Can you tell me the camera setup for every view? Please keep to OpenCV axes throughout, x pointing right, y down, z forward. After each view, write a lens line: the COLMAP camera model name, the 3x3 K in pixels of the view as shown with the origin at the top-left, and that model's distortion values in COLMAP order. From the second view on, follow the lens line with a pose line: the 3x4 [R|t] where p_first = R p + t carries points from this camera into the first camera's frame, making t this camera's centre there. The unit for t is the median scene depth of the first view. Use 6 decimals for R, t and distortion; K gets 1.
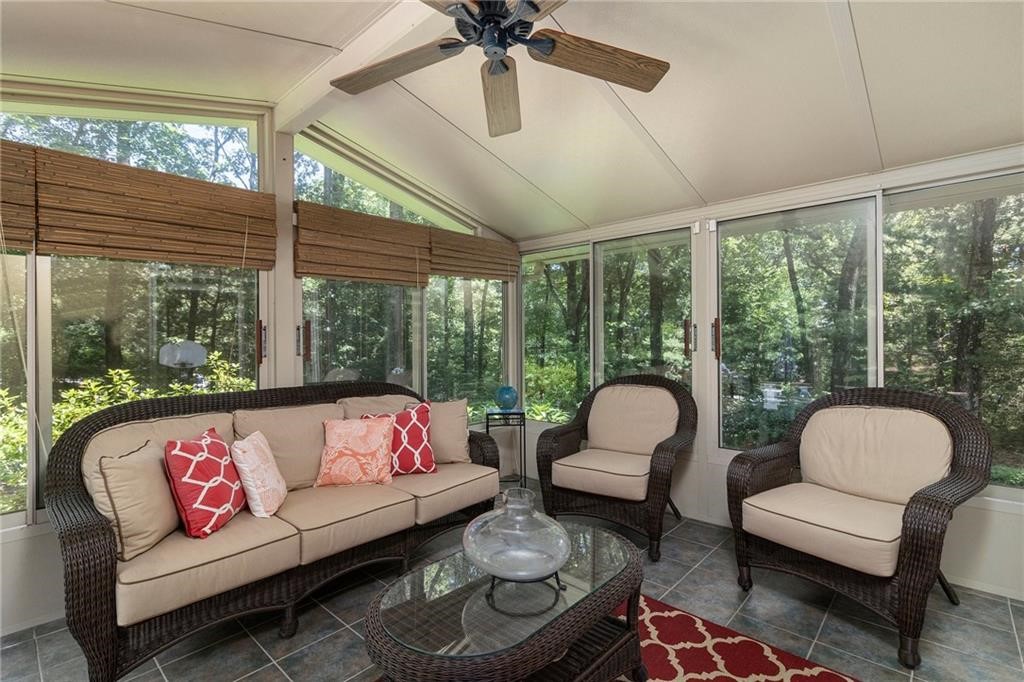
lens RADIAL K [[474.5, 0, 512.2], [0, 474.5, 340.3], [0, 0, 1]] dist [-0.001231, 0.001407]
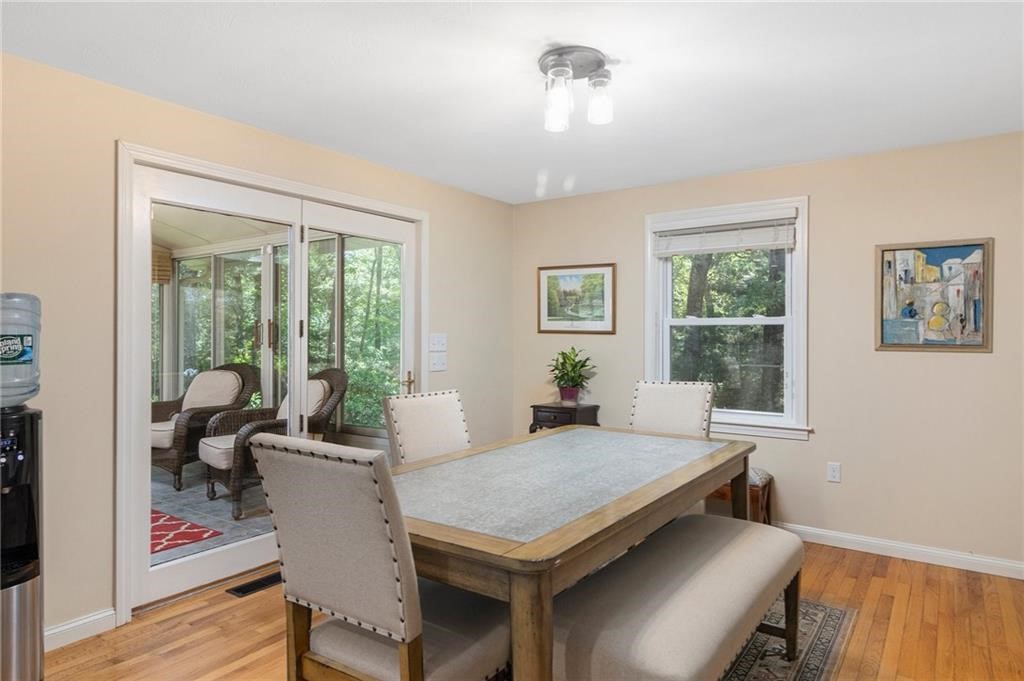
lens RADIAL K [[623.2, 0, 511.3], [0, 623.2, 336.4], [0, 0, 1]] dist [0.006879, -0.000341]
pose [[0.993332, 0.003051, 0.115251, 1.009759], [-0.003034, 0.999995, -0.000325, 0.000065], [-0.115252, -0.000027, 0.993336, -0.917770]]
